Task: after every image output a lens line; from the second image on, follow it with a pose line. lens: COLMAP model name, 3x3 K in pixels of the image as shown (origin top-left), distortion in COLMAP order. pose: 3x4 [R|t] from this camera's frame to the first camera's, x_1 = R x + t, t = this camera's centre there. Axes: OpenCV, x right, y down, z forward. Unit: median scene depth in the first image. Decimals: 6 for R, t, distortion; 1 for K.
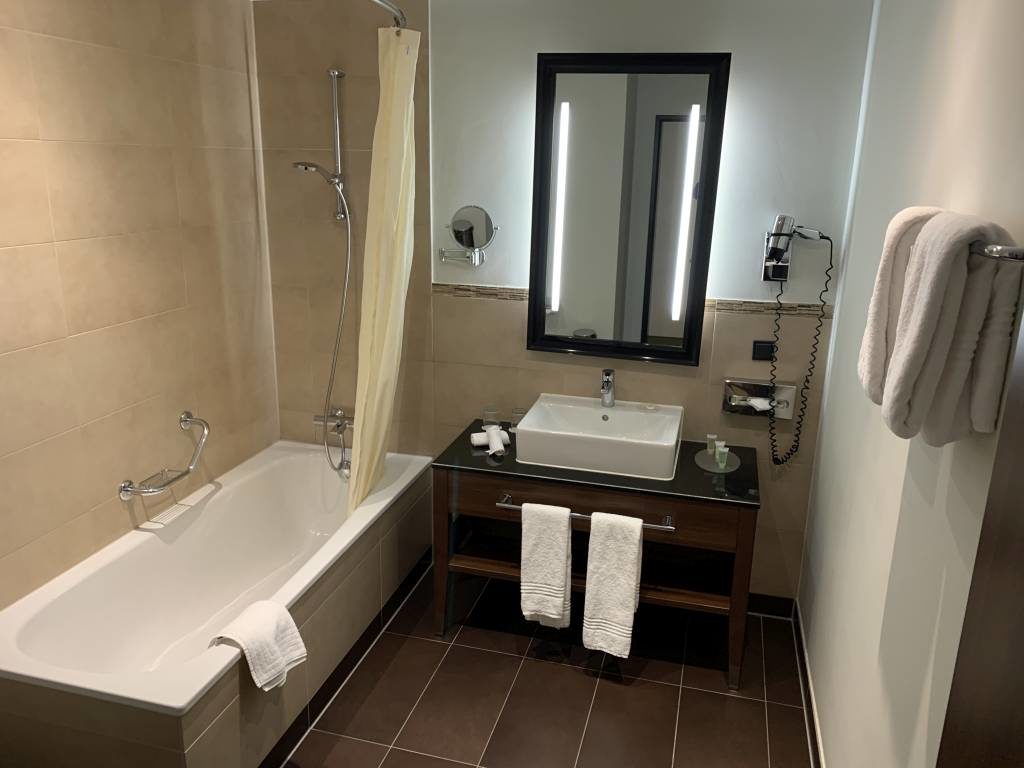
lens RADIAL K [[784.6, 0, 508.4], [0, 784.6, 384.4], [0, 0, 1]] dist [0.024779, -0.027963]
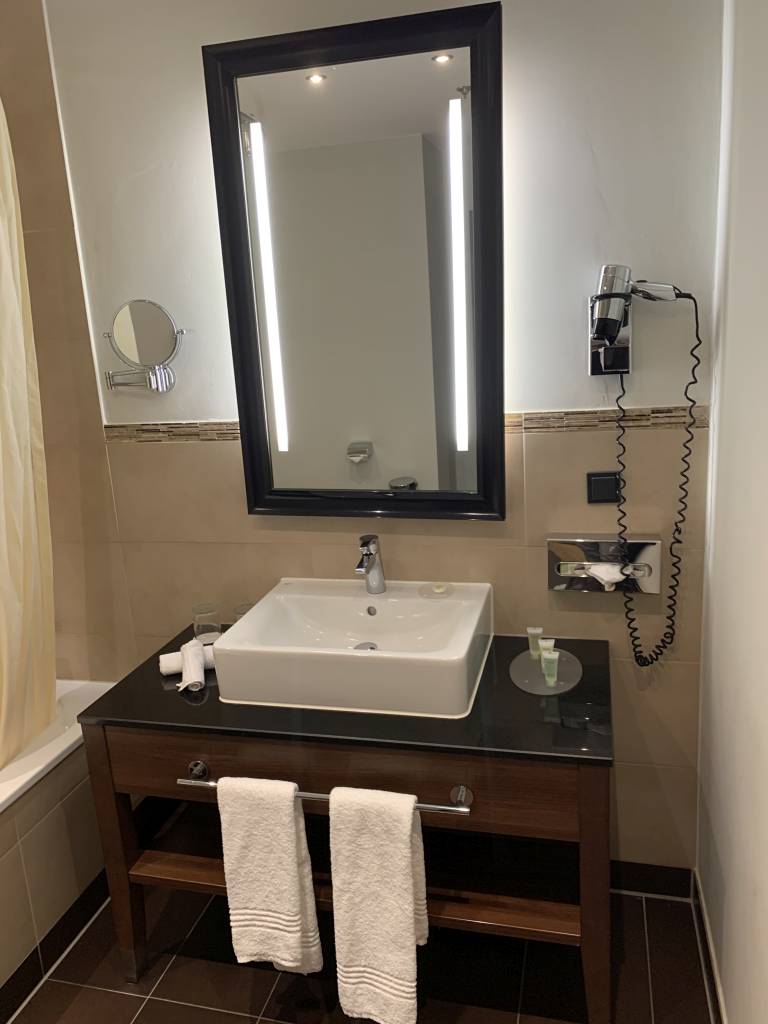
lens RADIAL K [[784.6, 0, 389.3], [0, 784.6, 507.2], [0, 0, 1]] dist [0.024779, -0.027963]
pose [[0.996722, -0.080860, -0.002534, 0.156027], [0.080725, 0.996142, -0.034415, -0.019828], [0.005307, 0.034098, 0.999404, 0.378338]]
